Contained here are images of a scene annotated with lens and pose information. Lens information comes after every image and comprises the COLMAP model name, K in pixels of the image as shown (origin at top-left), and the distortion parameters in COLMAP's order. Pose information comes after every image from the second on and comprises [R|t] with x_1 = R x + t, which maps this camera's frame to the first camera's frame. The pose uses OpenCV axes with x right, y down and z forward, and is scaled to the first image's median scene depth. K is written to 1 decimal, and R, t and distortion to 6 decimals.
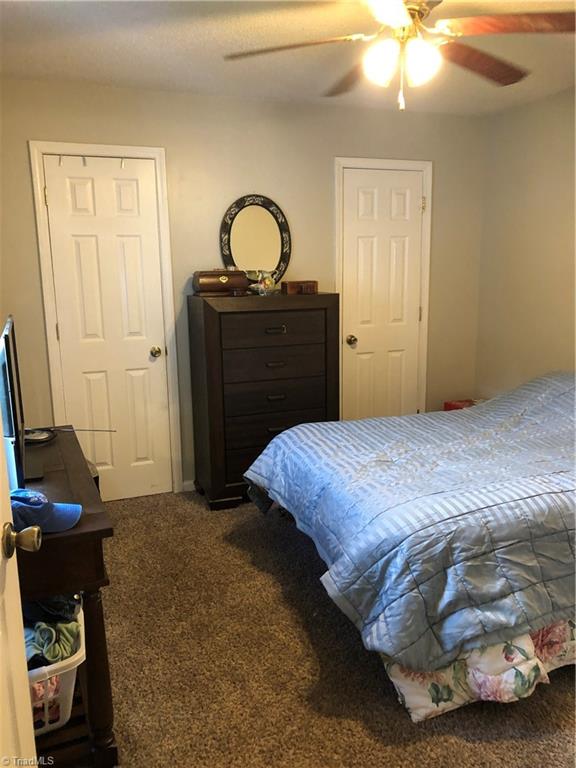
lens RADIAL K [[628.6, 0, 288.4], [0, 628.6, 389.4], [0, 0, 1]] dist [0.047459, -0.045030]
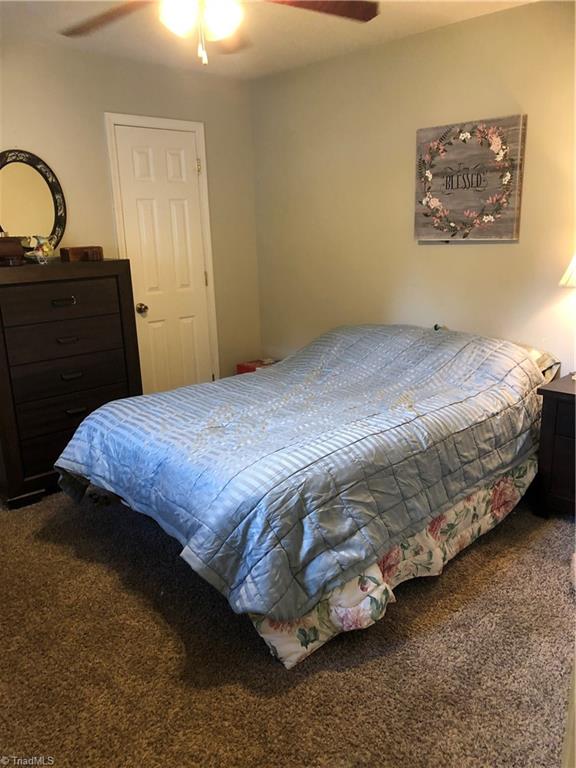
lens RADIAL K [[628.6, 0, 288.4], [0, 628.6, 389.4], [0, 0, 1]] dist [0.047459, -0.045030]
pose [[0.920144, -0.111890, 0.375253, -0.112153], [0.092564, 0.993299, 0.069200, -0.003769], [-0.380481, -0.028939, 0.924336, 0.040806]]
